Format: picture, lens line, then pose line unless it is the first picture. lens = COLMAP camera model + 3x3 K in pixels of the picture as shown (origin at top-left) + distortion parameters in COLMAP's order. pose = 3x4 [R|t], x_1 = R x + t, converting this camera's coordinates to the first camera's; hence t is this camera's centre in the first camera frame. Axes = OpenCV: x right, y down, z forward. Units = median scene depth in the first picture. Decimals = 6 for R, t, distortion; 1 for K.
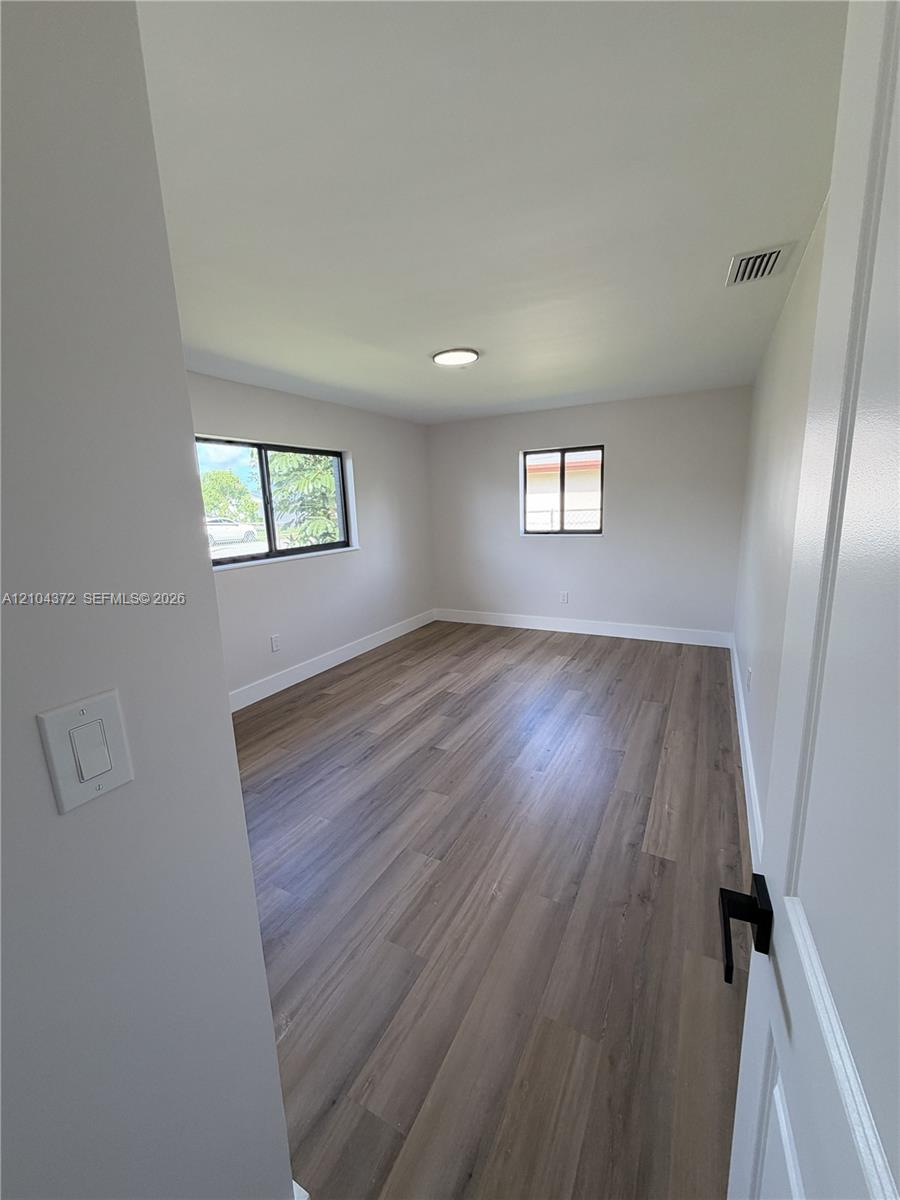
lens RADIAL K [[479.6, 0, 449.6], [0, 479.6, 597.8], [0, 0, 1]] dist [0.001240, 0.000520]
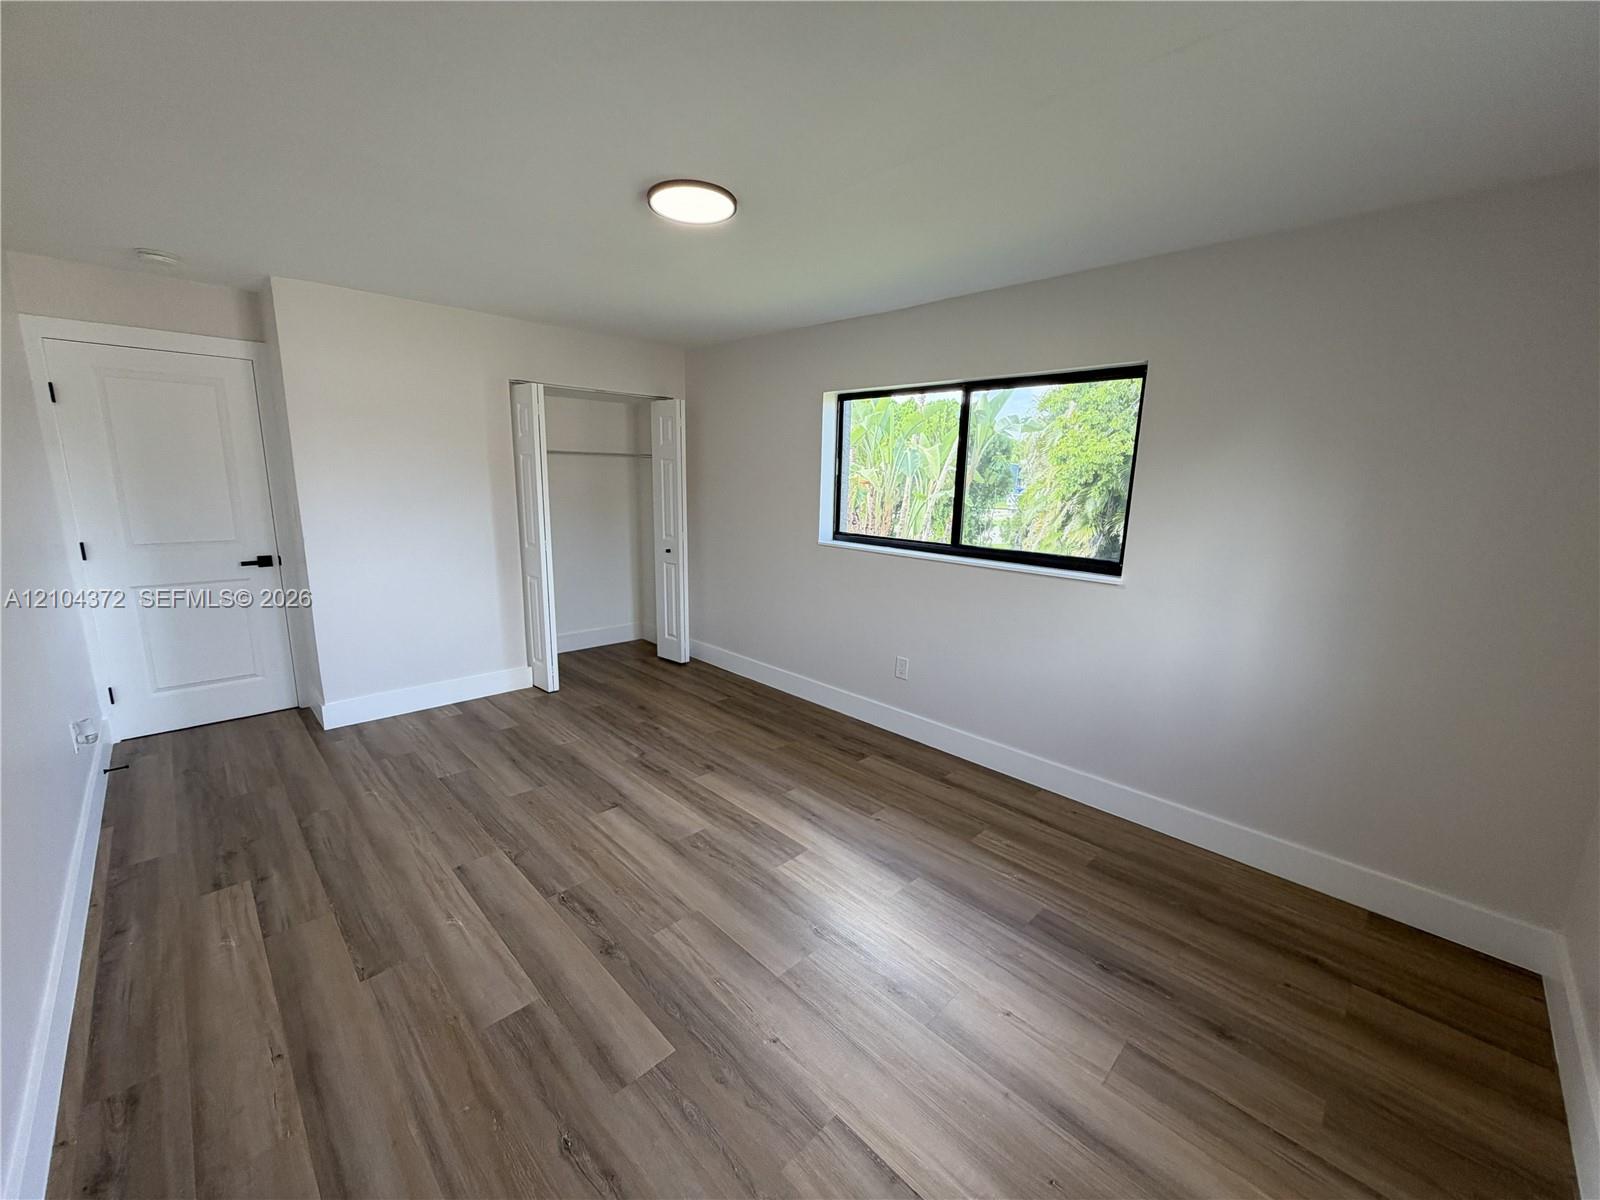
lens RADIAL K [[639.4, 0, 794.1], [0, 639.4, 594.1], [0, 0, 1]] dist [0.001240, 0.000520]
pose [[-0.299019, 0.208407, -0.931211, 0.655671], [-0.196183, 0.941587, 0.273725, -0.283990], [0.933863, 0.264537, -0.240666, 1.257188]]
